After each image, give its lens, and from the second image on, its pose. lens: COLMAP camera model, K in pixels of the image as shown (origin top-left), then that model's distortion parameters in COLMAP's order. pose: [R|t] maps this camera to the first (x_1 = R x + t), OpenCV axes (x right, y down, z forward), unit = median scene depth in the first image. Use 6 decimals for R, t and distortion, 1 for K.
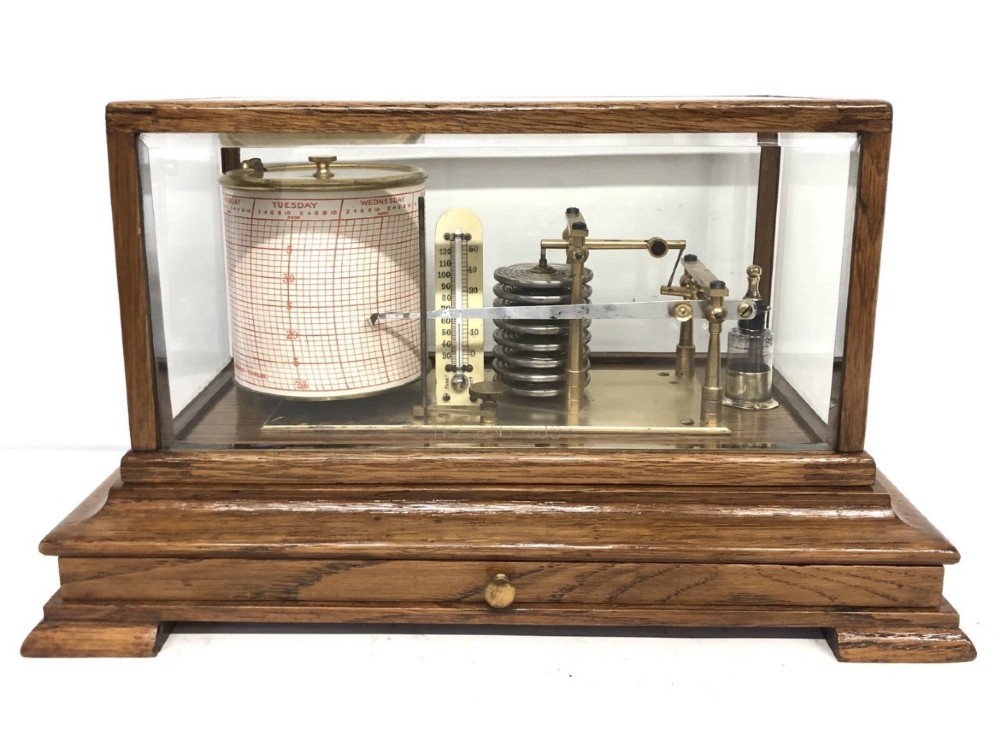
lens RADIAL K [[1006.3, 0, 497.3], [0, 1006.3, 312.5], [0, 0, 1]] dist [0.138188, -0.294512]
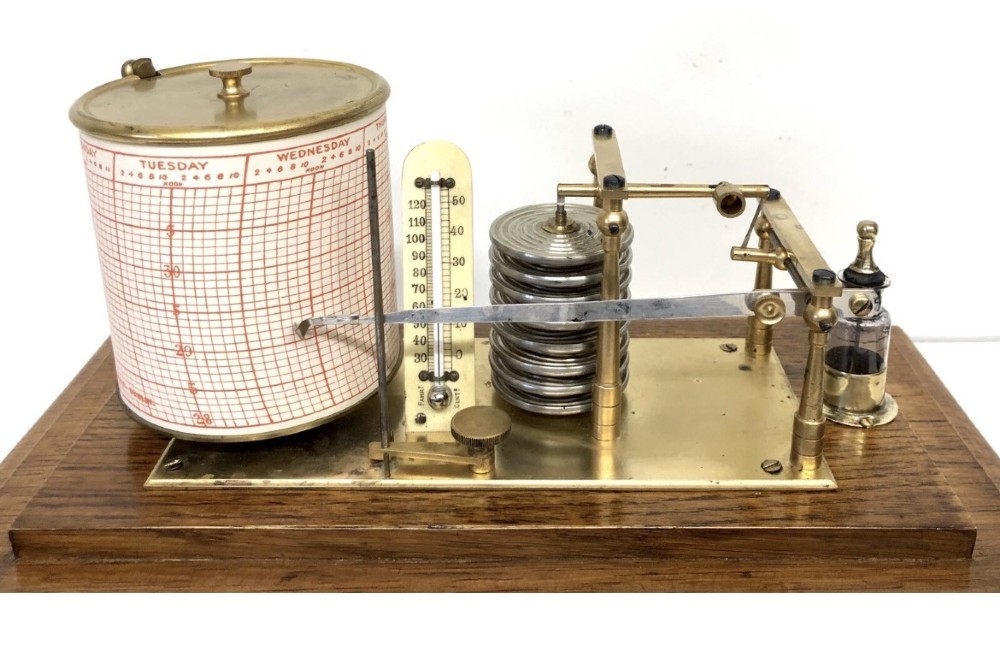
lens RADIAL K [[985.8, 0, 524.2], [0, 985.8, 172.6], [0, 0, 1]] dist [0.007186, 0.008700]
pose [[0.999973, -0.007295, -0.000318, 0.022719], [0.007293, 0.995655, 0.092833, -0.152646], [-0.000361, -0.092833, 0.995682, 0.361127]]
